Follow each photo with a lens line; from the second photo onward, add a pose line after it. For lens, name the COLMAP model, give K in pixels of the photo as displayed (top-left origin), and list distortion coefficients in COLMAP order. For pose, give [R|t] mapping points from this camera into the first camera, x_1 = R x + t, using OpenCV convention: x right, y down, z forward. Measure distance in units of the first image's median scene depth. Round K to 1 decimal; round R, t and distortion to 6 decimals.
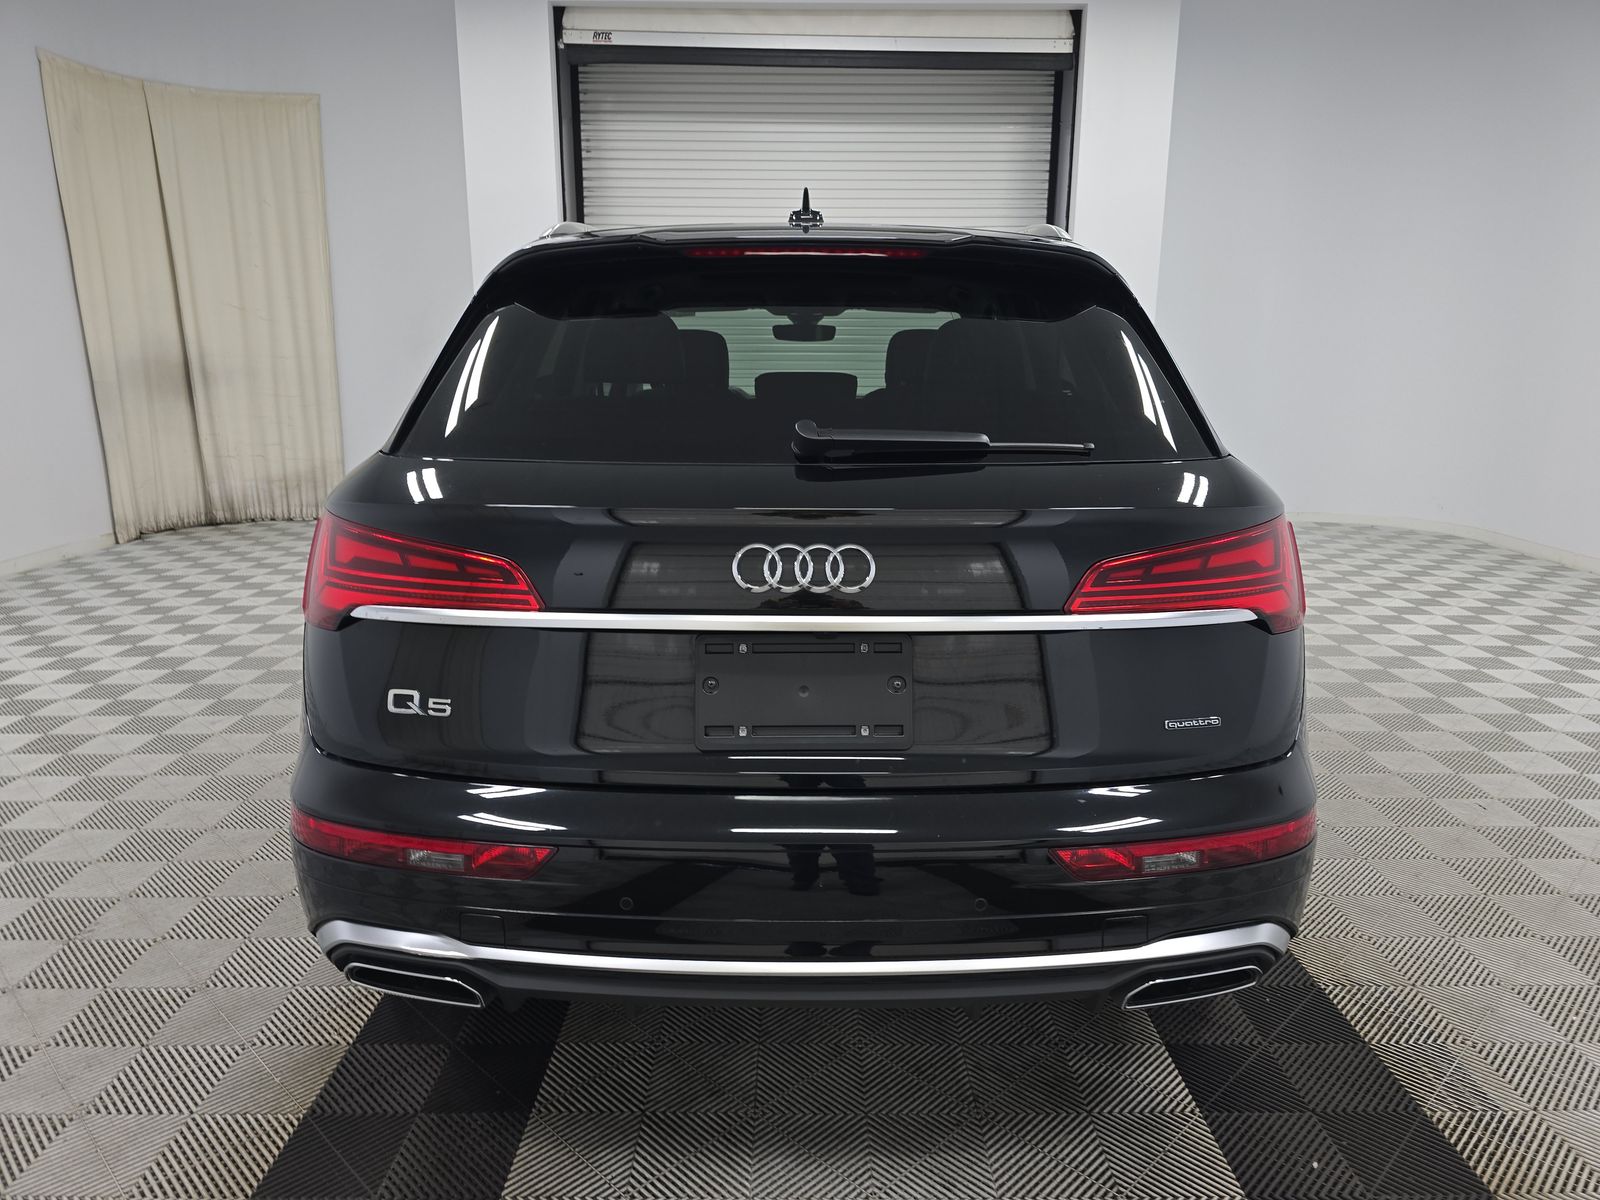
lens RADIAL K [[1089.1, 0, 800.0], [0, 1089.1, 600.0], [0, 0, 1]] dist [0.027917, -0.039132]
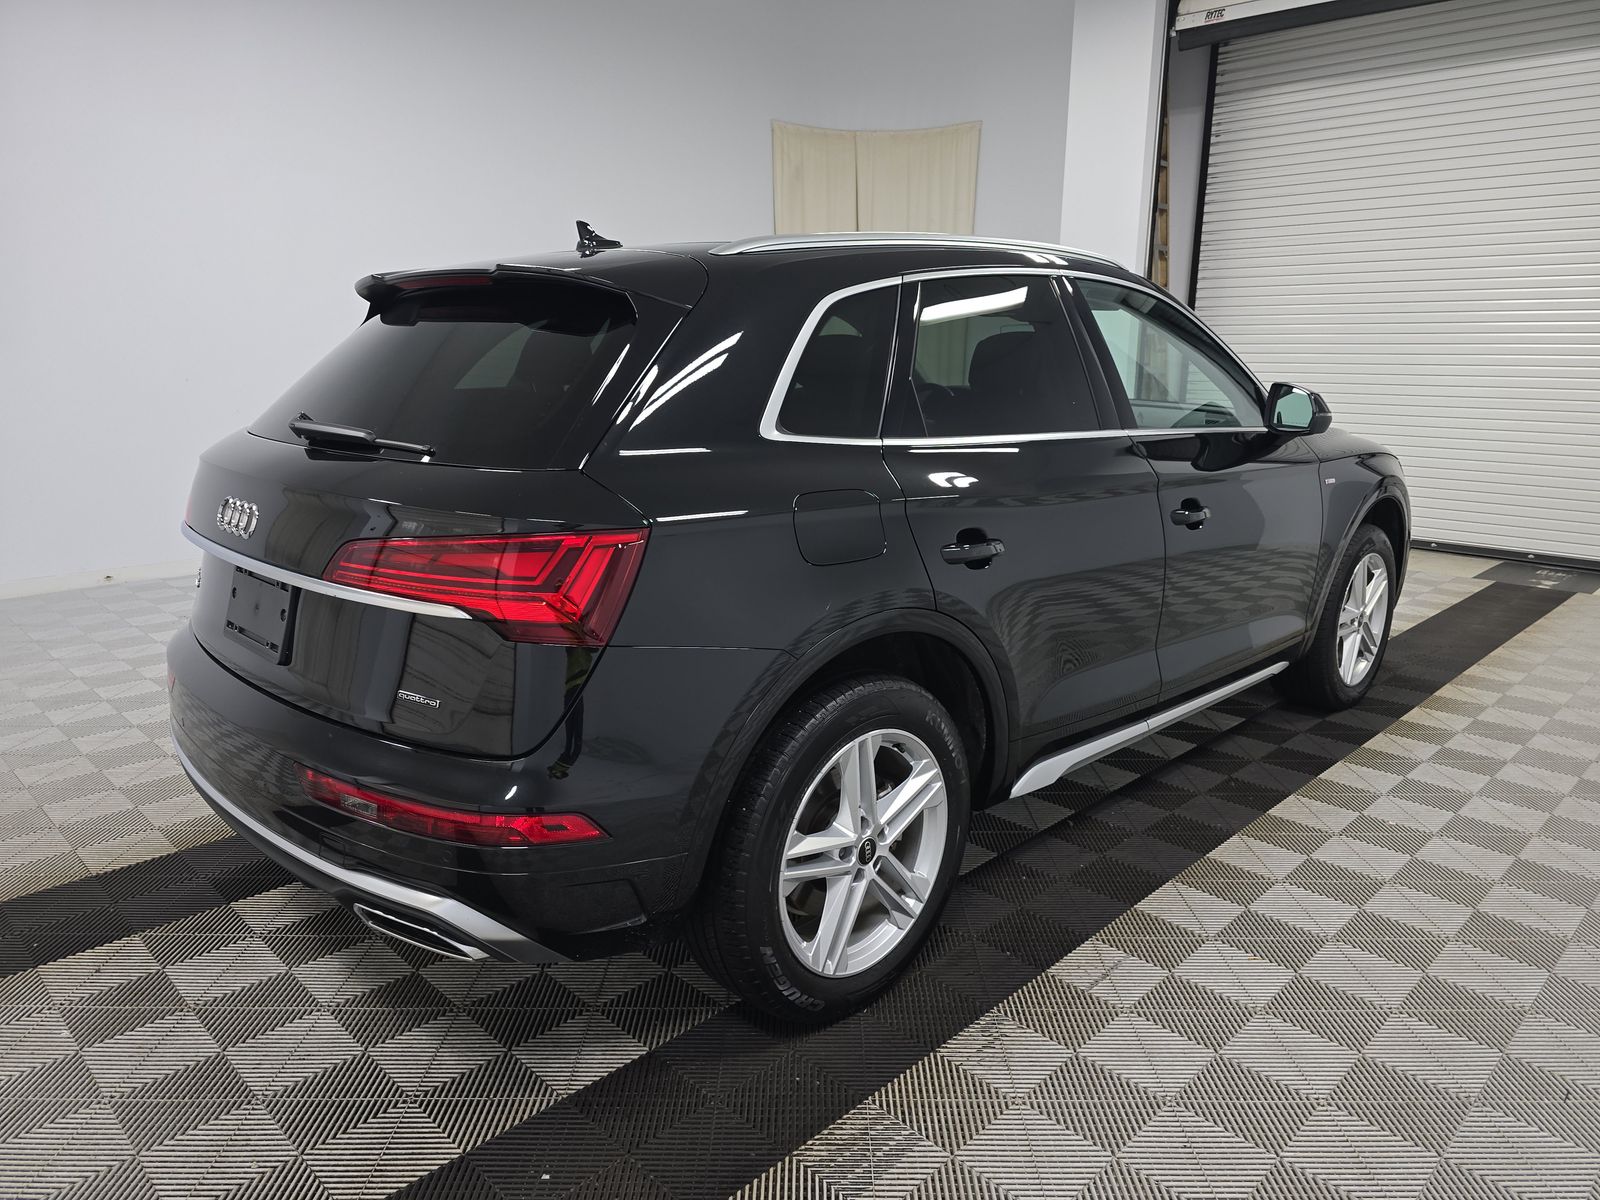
lens RADIAL K [[1089.1, 0, 800.0], [0, 1089.1, 600.0], [0, 0, 1]] dist [0.027917, -0.039132]
pose [[0.690081, 0.158487, -0.706165, 0.320521], [-0.153411, 0.985588, 0.071282, -0.028073], [0.707285, 0.059143, 0.704450, 0.108744]]
